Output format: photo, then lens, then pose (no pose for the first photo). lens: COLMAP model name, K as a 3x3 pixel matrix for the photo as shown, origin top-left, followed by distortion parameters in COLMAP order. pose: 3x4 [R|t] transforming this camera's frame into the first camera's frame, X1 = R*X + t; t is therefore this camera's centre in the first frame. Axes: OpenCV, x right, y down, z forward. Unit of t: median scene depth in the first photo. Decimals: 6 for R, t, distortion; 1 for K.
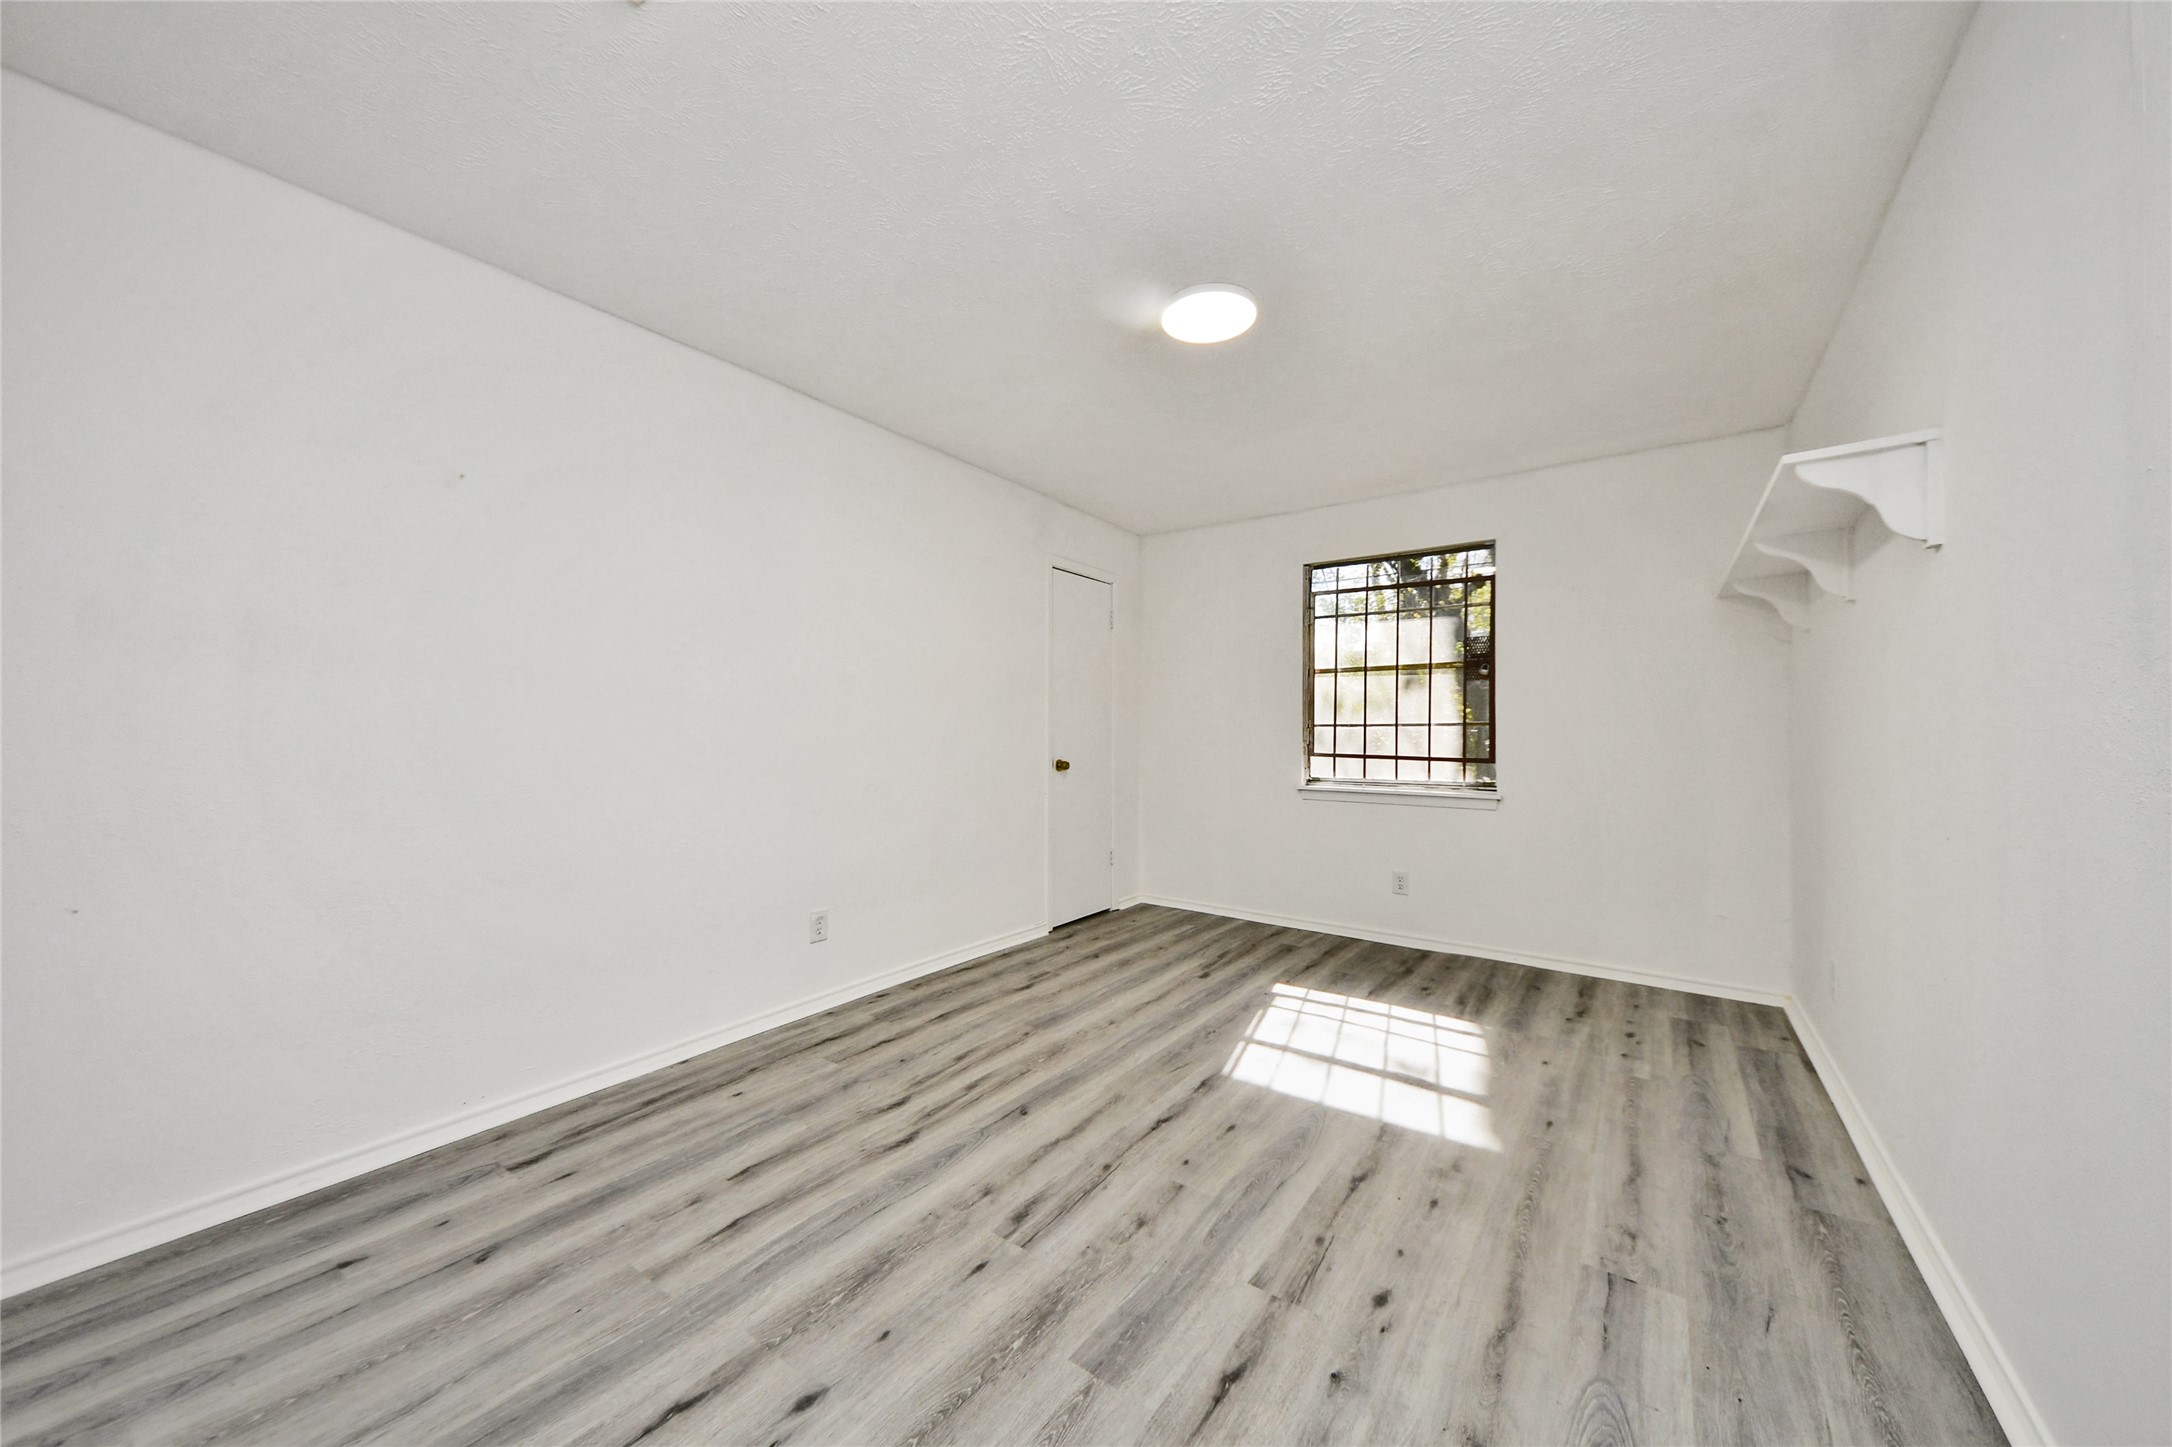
lens RADIAL K [[776.4, 0, 1082.7], [0, 776.4, 723.5], [0, 0, 1]] dist [0.070306, -0.031118]
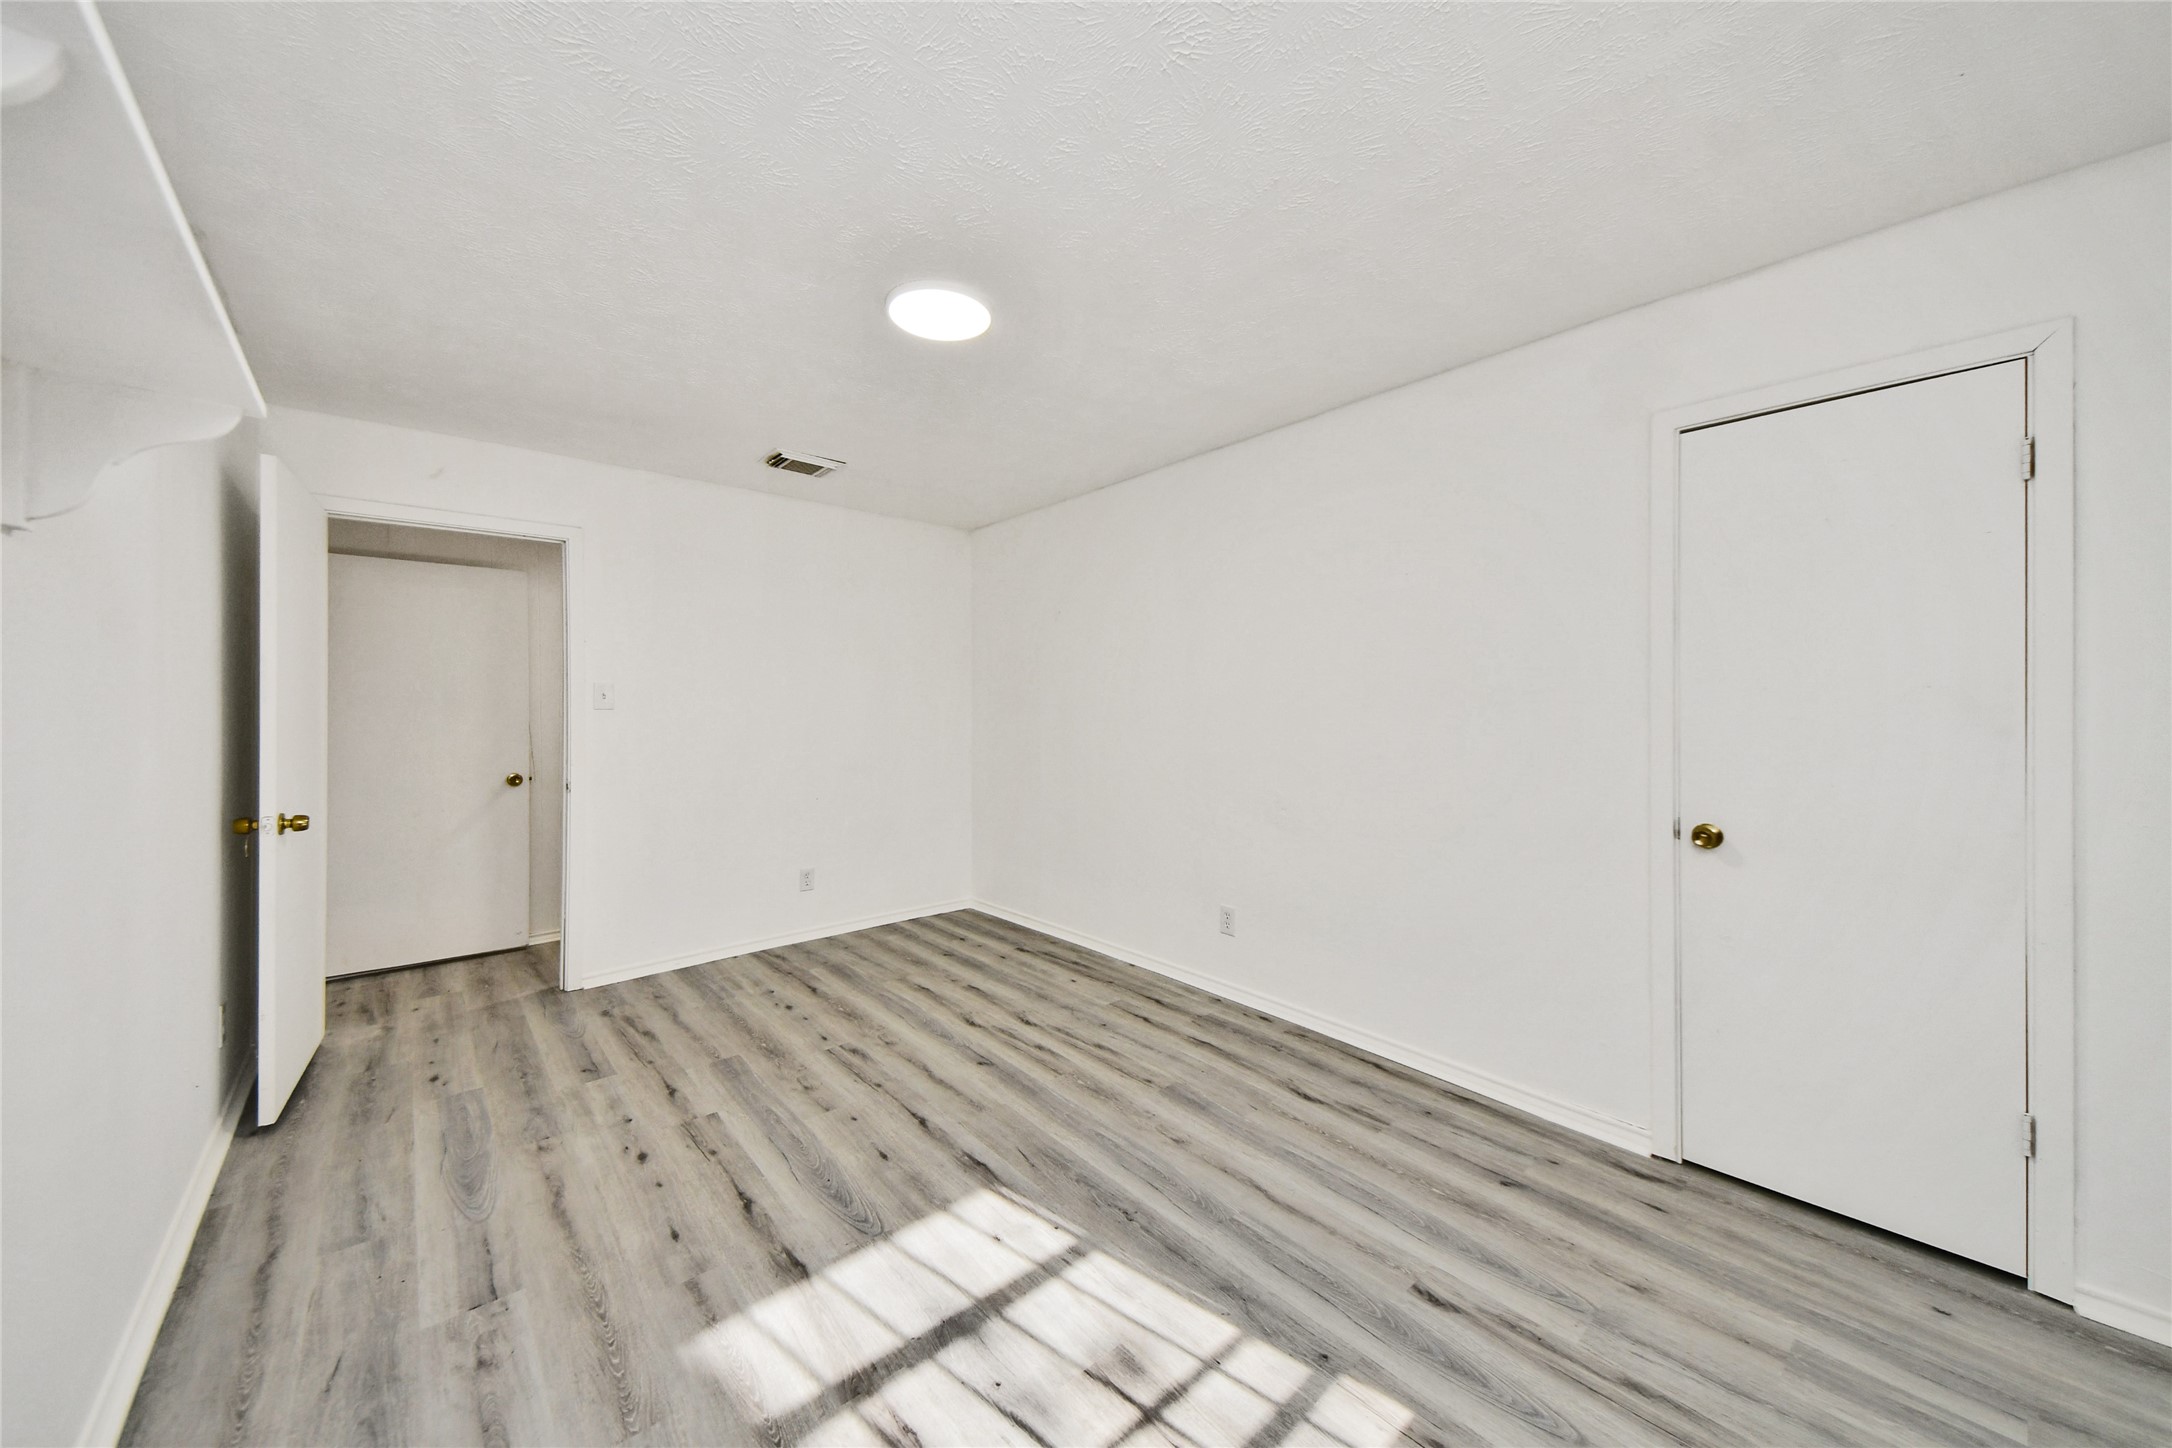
lens RADIAL K [[747.2, 0, 1092.6], [0, 747.2, 712.1], [0, 0, 1]] dist [0.047478, -0.015724]
pose [[-0.211200, 0.003390, -0.977437, 1.170595], [-0.000794, 0.999993, 0.003639, -0.080859], [0.977443, 0.001545, -0.211196, 1.566885]]
